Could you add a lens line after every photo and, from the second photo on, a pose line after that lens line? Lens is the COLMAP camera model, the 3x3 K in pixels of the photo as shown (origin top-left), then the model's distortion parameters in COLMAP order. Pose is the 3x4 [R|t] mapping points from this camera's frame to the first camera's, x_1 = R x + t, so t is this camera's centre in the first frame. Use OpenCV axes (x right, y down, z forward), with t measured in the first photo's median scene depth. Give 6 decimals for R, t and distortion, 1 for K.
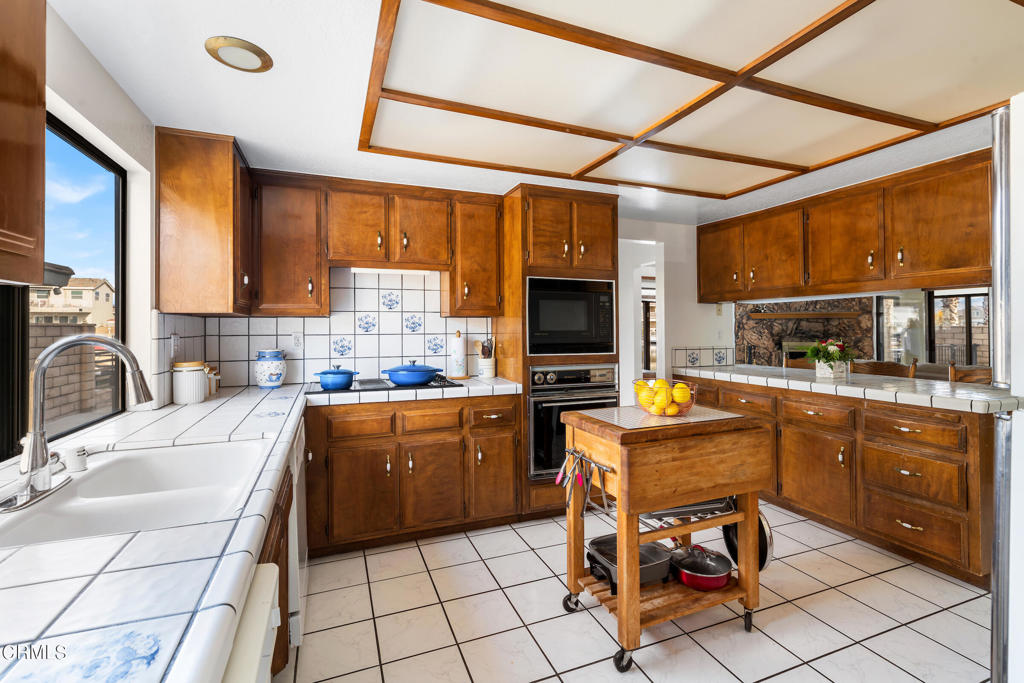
lens RADIAL K [[452.7, 0, 510.8], [0, 452.7, 320.6], [0, 0, 1]] dist [-0.001021, -0.000129]
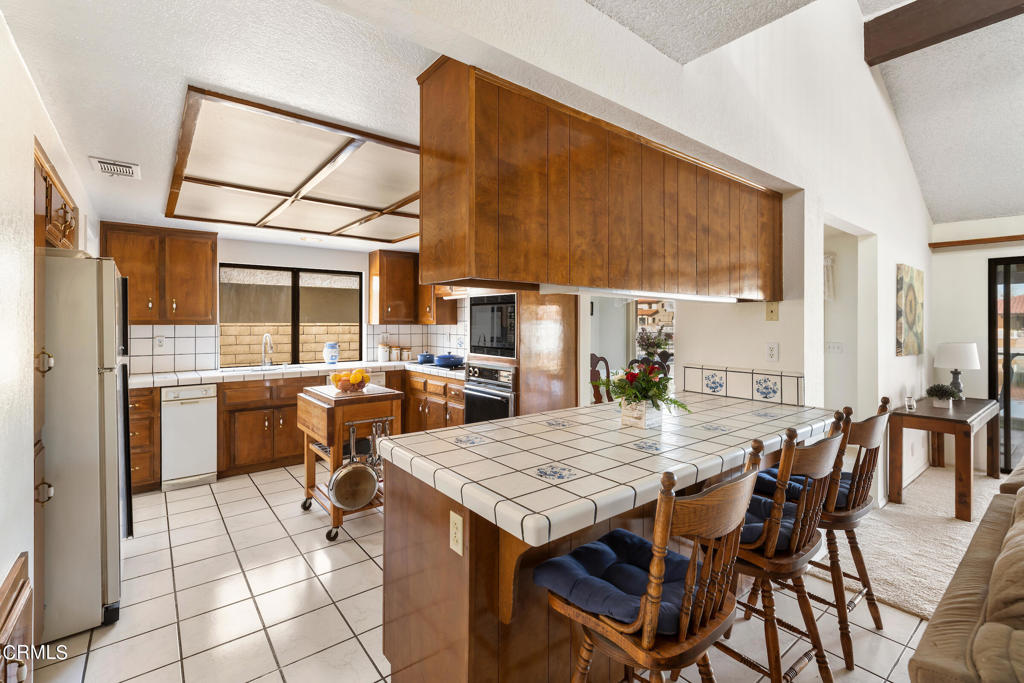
lens RADIAL K [[452.7, 0, 510.8], [0, 452.7, 320.6], [0, 0, 1]] dist [-0.001021, -0.000129]
pose [[0.303993, -0.001149, -0.952673, 0.655360], [0.012057, 0.999924, 0.002642, -0.012181], [0.952598, -0.012289, 0.303984, 0.333928]]
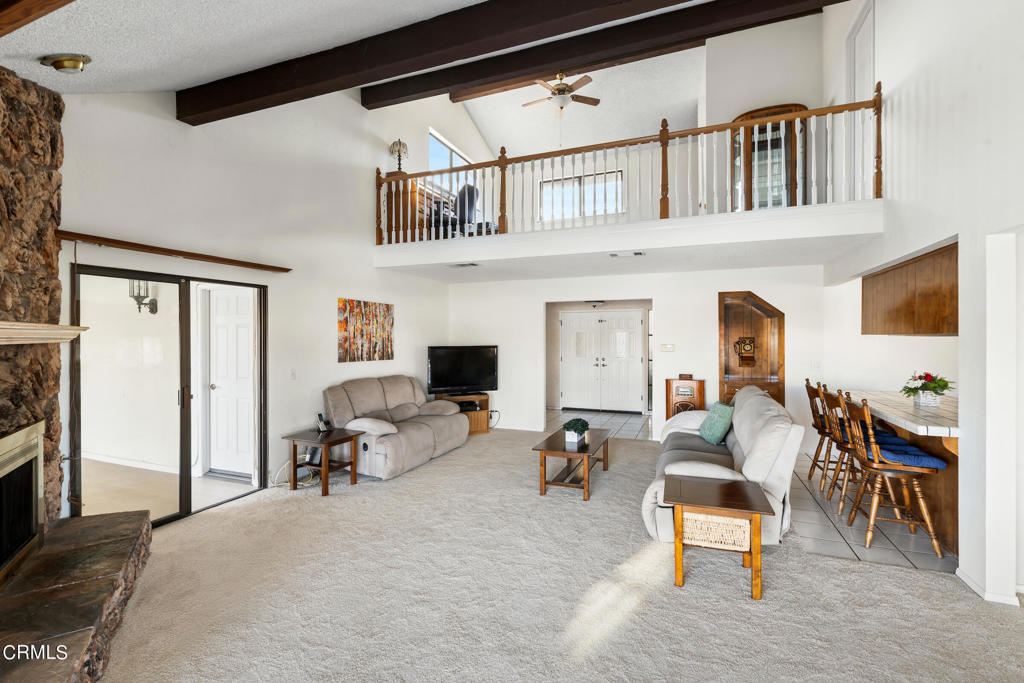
lens RADIAL K [[447.9, 0, 515.4], [0, 447.9, 338.7], [0, 0, 1]] dist [0.000559, -0.000063]
pose [[-0.742318, 0.001364, 0.670046, 0.371002], [-0.008094, 0.999907, -0.011002, -0.011298], [-0.669999, -0.013590, -0.742238, 1.353081]]
